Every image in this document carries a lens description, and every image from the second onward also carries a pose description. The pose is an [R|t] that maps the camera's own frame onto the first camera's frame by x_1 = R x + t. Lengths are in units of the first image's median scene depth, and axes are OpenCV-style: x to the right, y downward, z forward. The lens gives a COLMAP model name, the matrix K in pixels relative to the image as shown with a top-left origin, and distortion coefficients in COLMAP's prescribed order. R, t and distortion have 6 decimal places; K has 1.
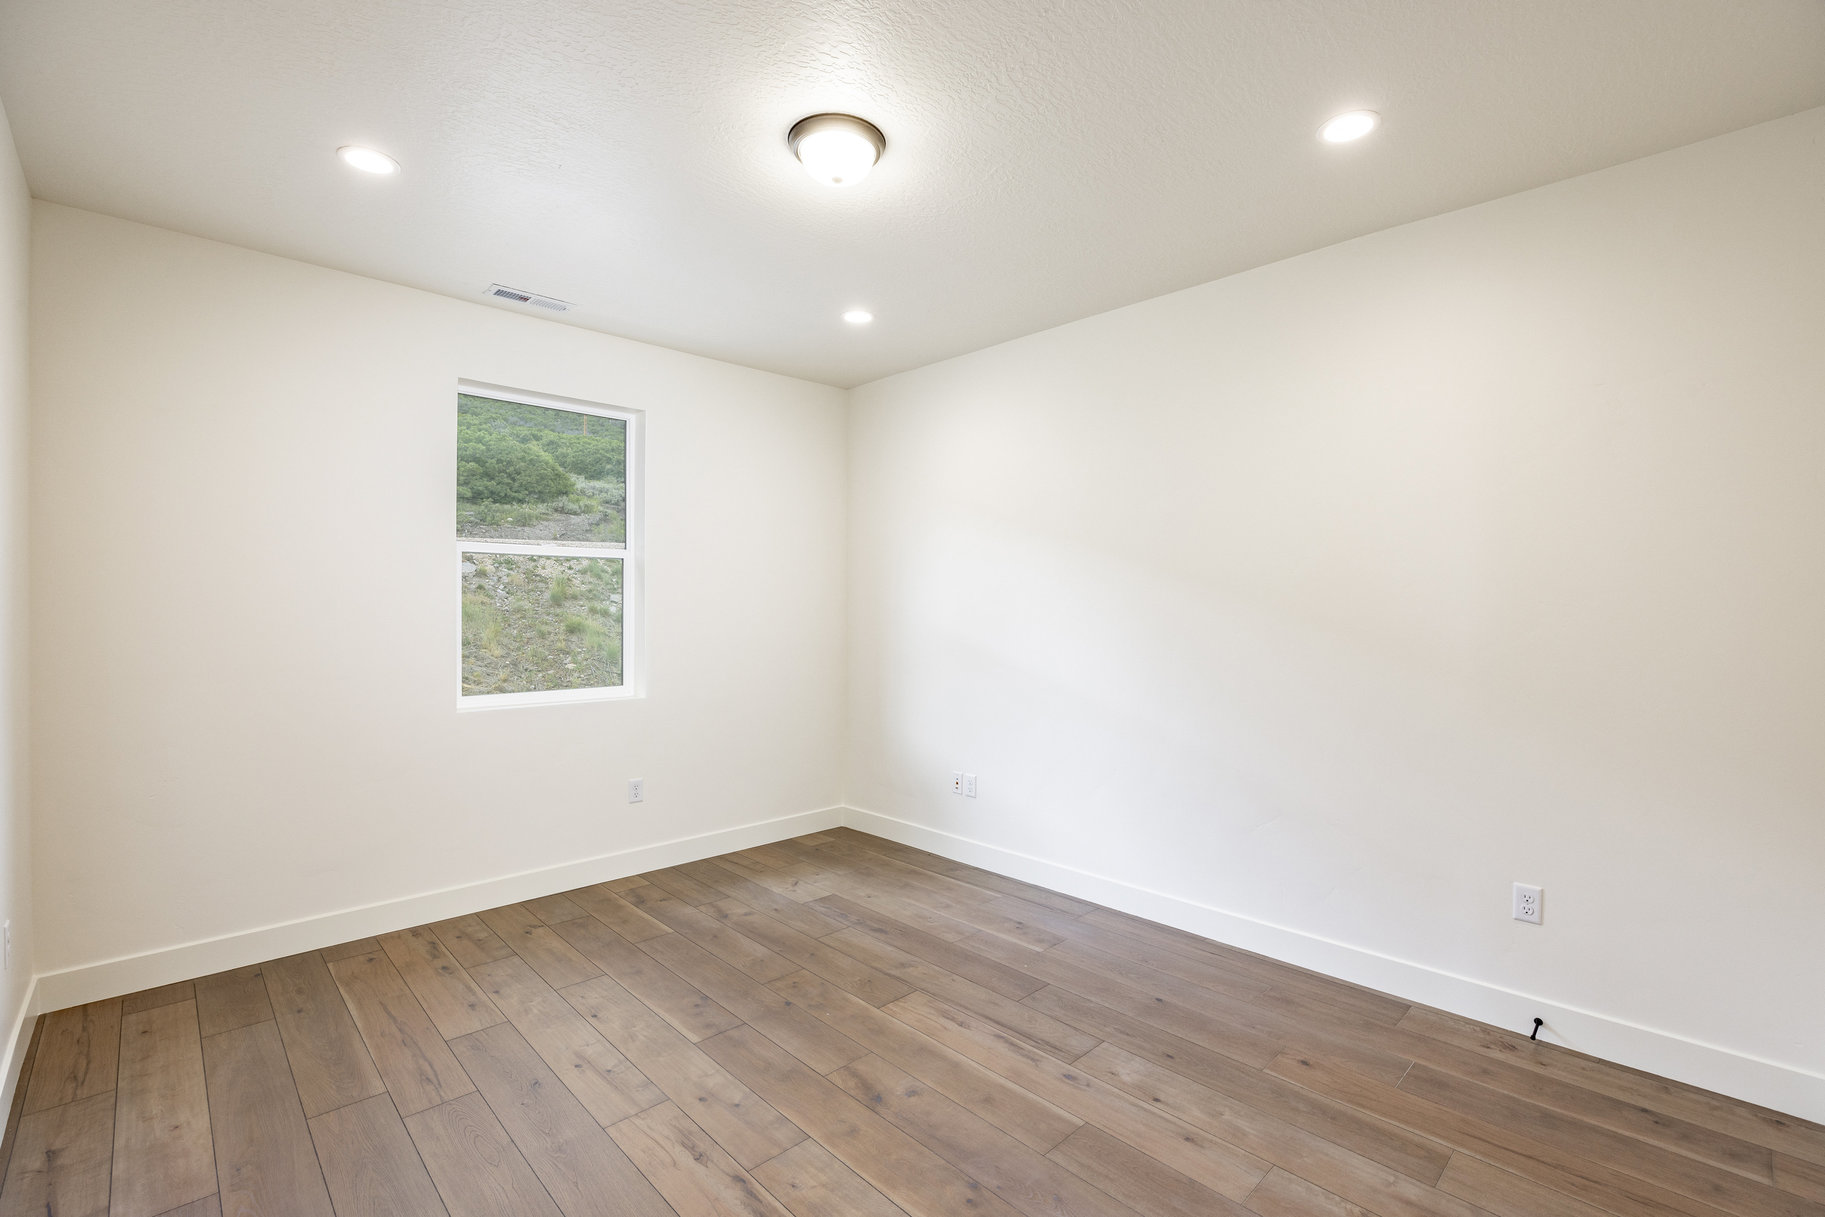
lens RADIAL K [[837.6, 0, 915.8], [0, 837.6, 610.5], [0, 0, 1]] dist [-0.022384, 0.006636]
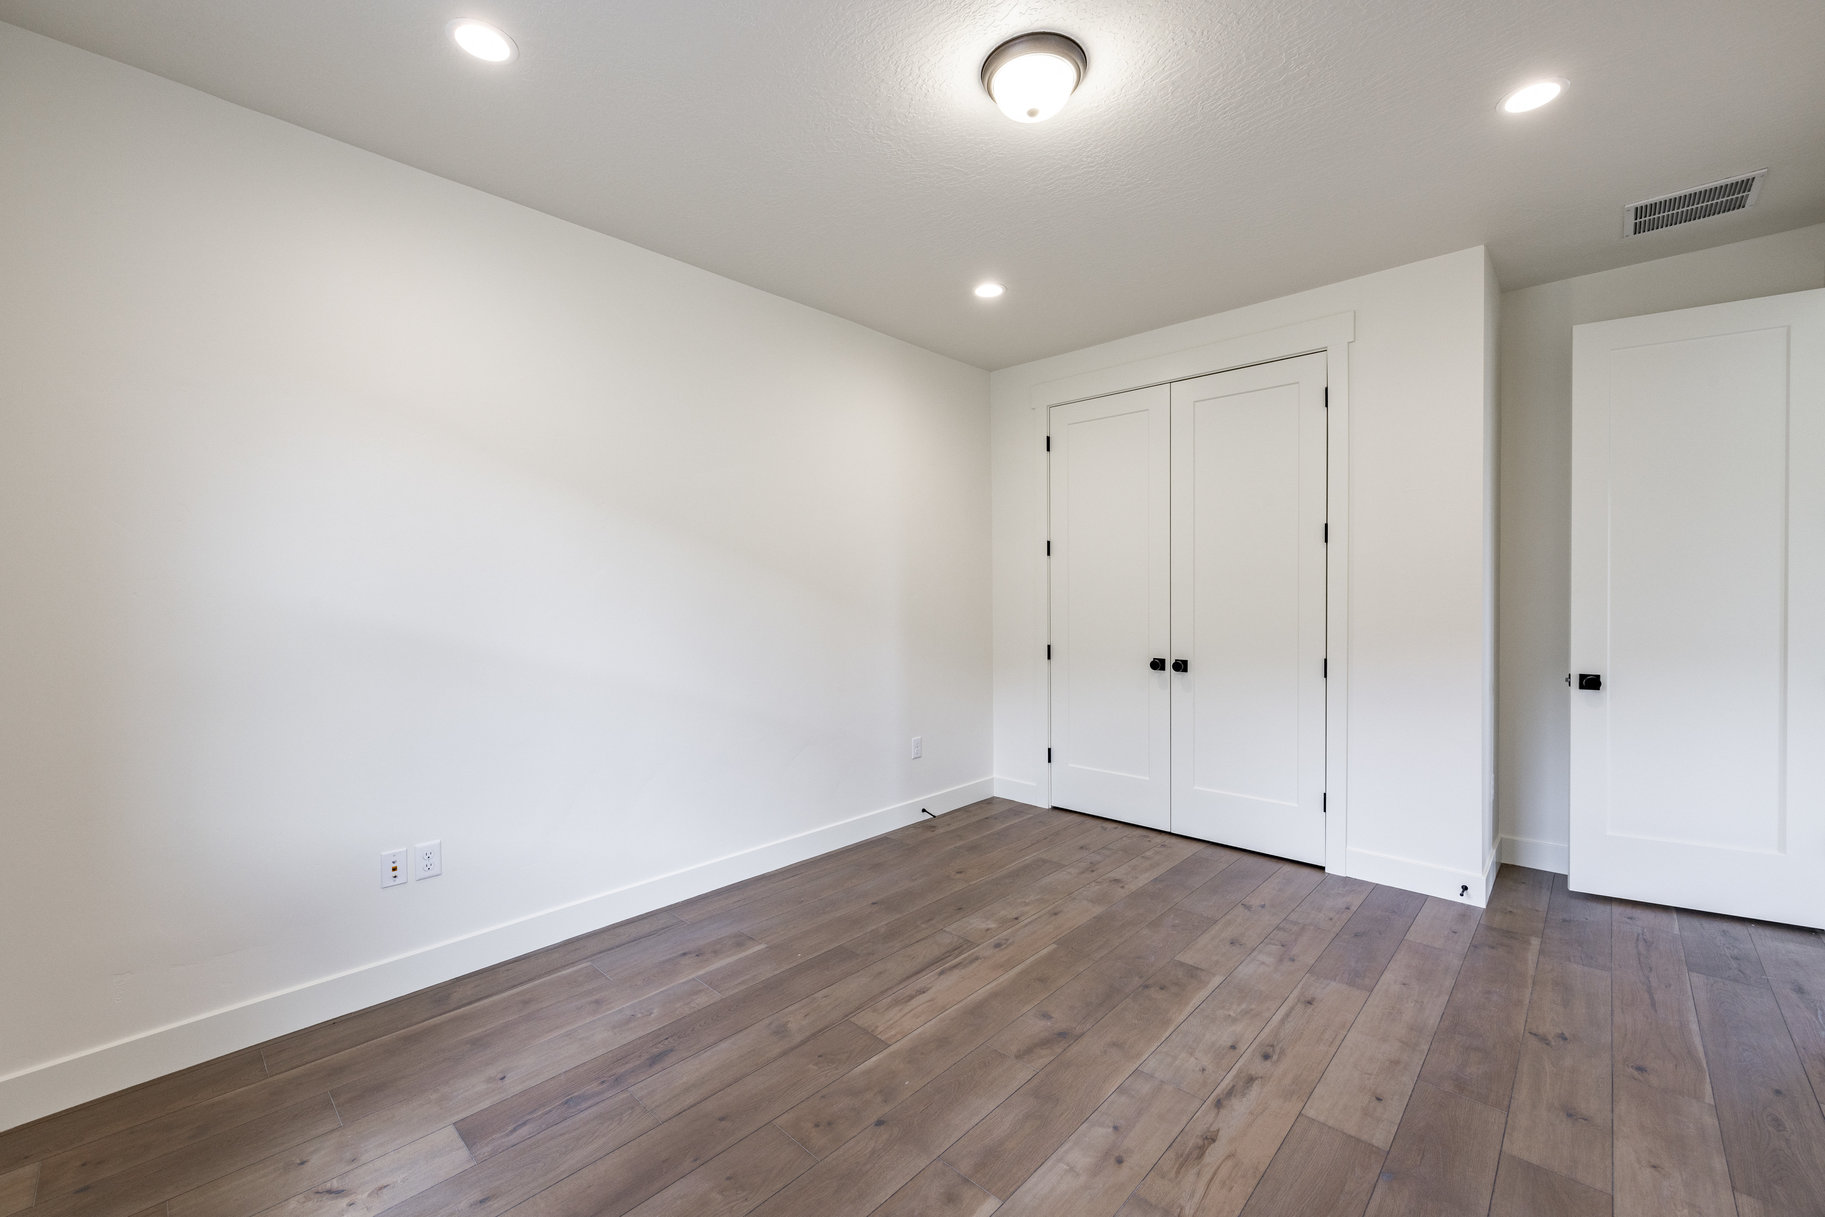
lens RADIAL K [[738.5, 0, 925.4], [0, 738.5, 607.5], [0, 0, 1]] dist [-0.000911, -0.000688]
pose [[-0.075337, -0.016389, 0.997023, -0.812227], [0.013670, 0.999754, 0.017467, 0.020338], [-0.997064, 0.014945, -0.075094, 1.043936]]
